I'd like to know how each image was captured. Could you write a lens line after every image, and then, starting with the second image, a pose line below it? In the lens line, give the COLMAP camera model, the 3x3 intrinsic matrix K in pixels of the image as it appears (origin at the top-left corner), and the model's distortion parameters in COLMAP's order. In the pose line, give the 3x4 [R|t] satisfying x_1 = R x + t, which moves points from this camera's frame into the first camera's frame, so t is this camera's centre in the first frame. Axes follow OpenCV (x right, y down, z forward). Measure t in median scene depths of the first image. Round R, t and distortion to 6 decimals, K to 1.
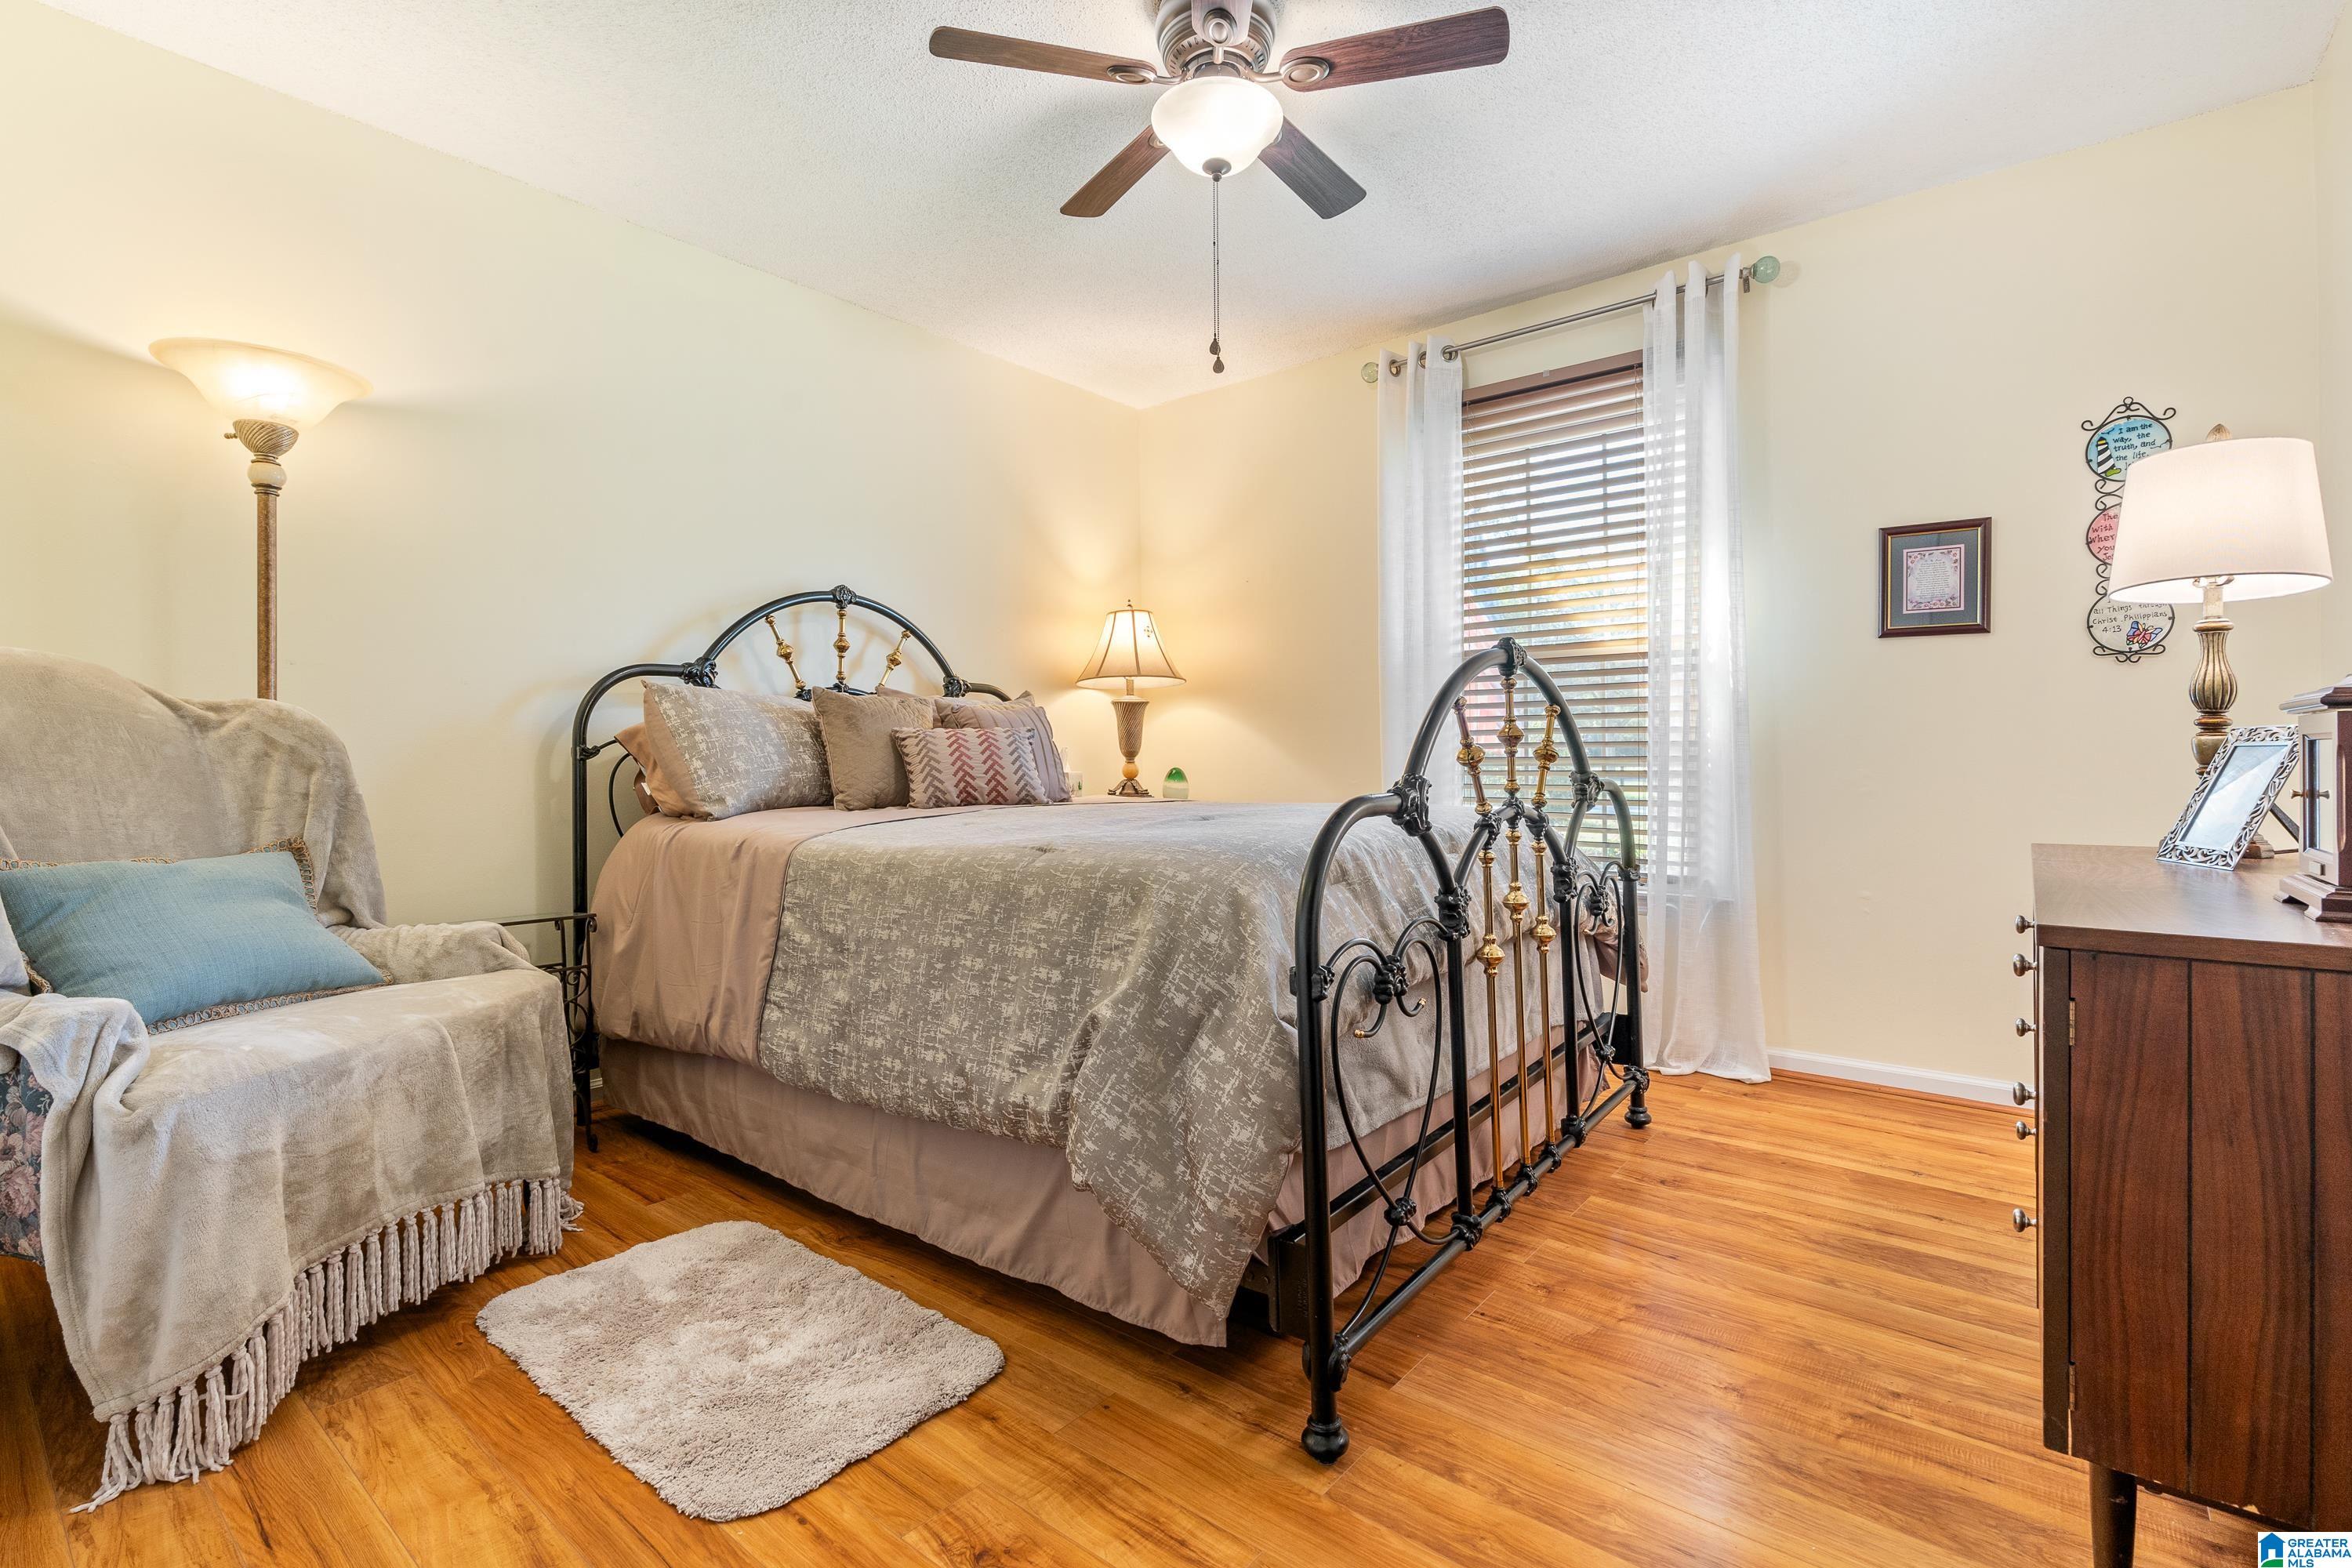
lens RADIAL K [[1077.7, 0, 1178.6], [0, 1077.7, 791.0], [0, 0, 1]] dist [-0.000024, 0.000019]
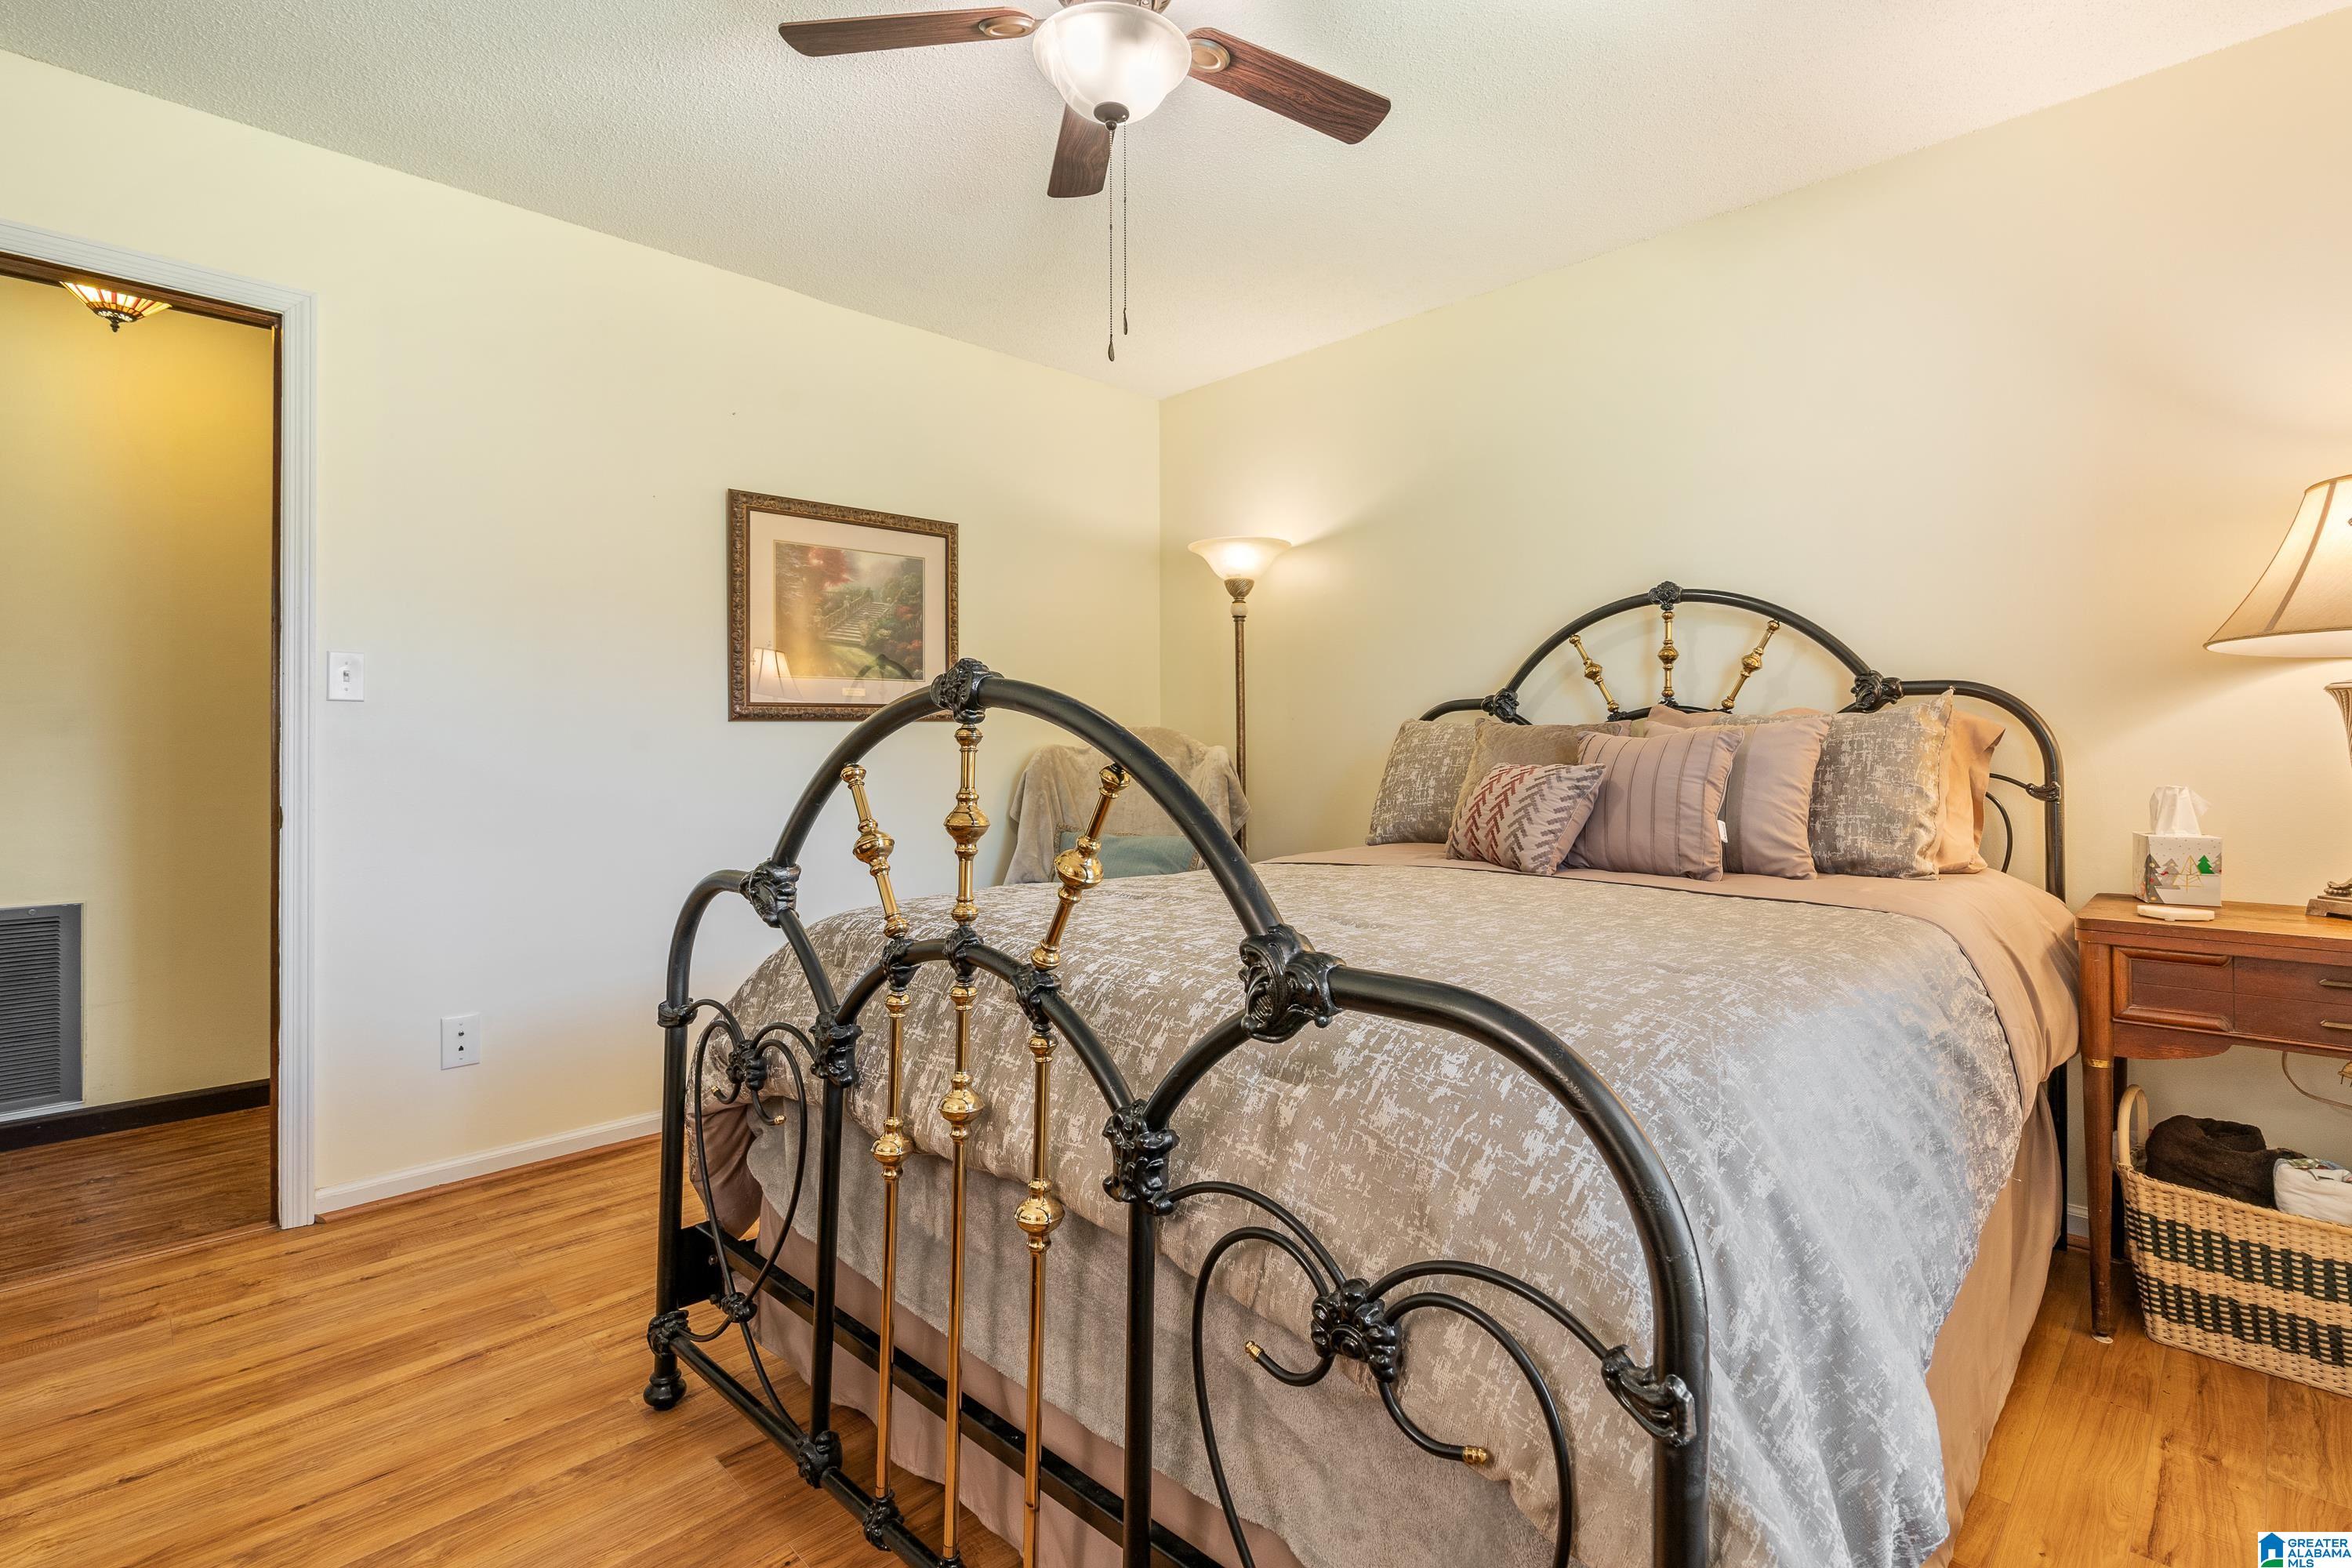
lens RADIAL K [[1064.1, 0, 1179.2], [0, 1064.1, 775.8], [0, 0, 1]] dist [-0.001725, -0.000135]
pose [[-0.087909, 0.030725, -0.995655, 0.625683], [-0.024613, 0.999152, 0.033007, -0.070614], [0.995824, 0.027407, -0.087078, 0.829336]]
